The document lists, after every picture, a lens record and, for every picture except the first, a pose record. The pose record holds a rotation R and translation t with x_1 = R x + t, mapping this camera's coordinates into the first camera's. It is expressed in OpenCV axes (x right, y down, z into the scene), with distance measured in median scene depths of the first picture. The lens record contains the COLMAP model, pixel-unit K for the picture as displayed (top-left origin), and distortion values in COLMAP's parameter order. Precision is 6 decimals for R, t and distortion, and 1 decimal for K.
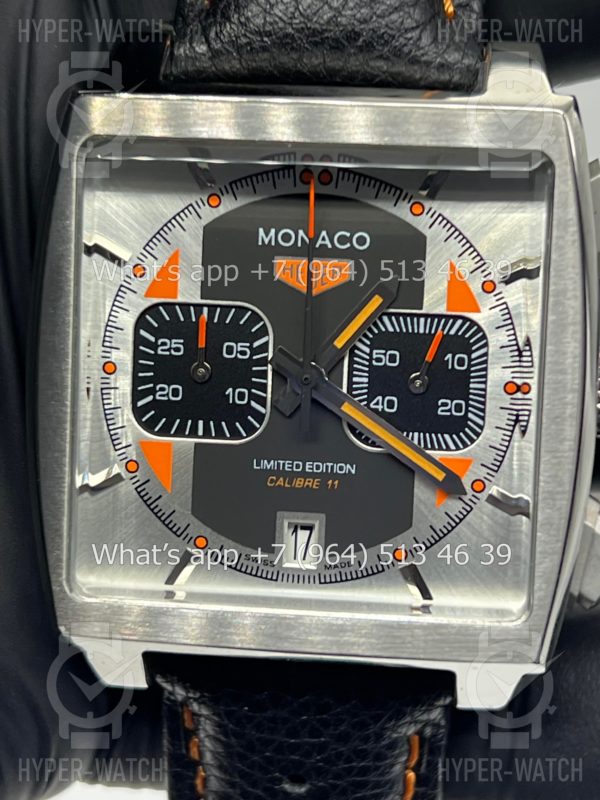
lens RADIAL K [[1952.4, 0, 298.6], [0, 1952.4, 404.0], [0, 0, 1]] dist [0.304284, 0.000000]
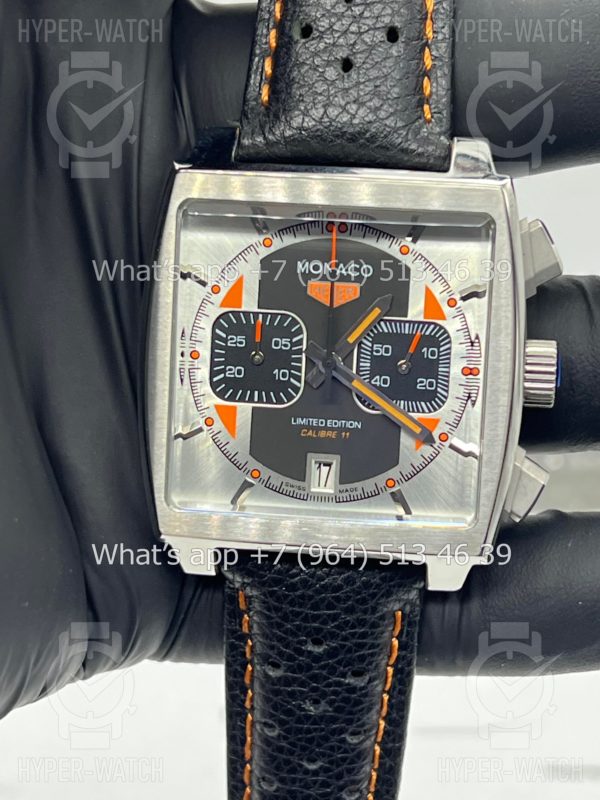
lens RADIAL K [[1952.4, 0, 302.6], [0, 1952.4, 407.2], [0, 0, 1]] dist [0.304284, 0.000000]
pose [[0.999927, 0.011342, 0.004215, -0.021264], [-0.011344, 0.999936, 0.000327, 0.019798], [-0.004211, -0.000375, 0.999991, -0.475566]]
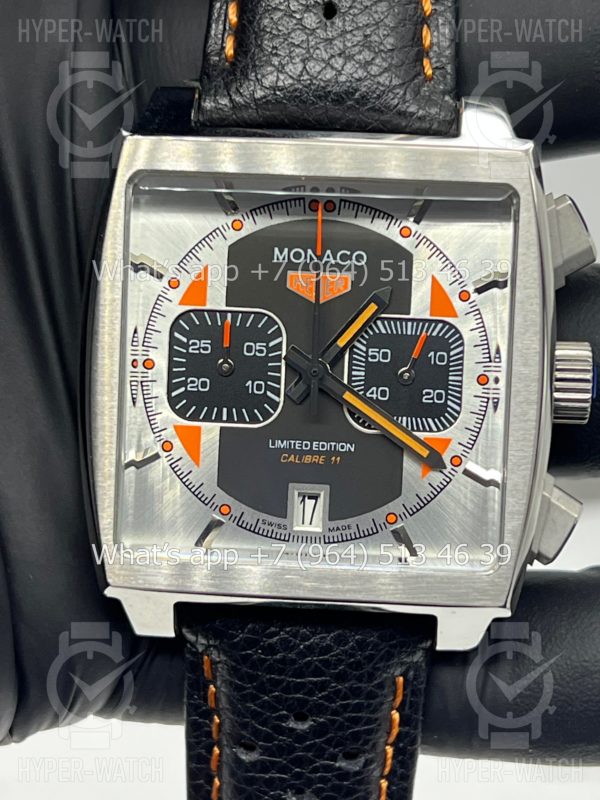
lens RADIAL K [[1952.4, 0, 293.3], [0, 1952.4, 405.5], [0, 0, 1]] dist [0.304284, 0.000000]
pose [[0.998747, -0.000026, 0.050046, -0.068527], [0.001930, 0.999276, -0.037991, 0.052916], [-0.050009, 0.038040, 0.998024, -0.200321]]
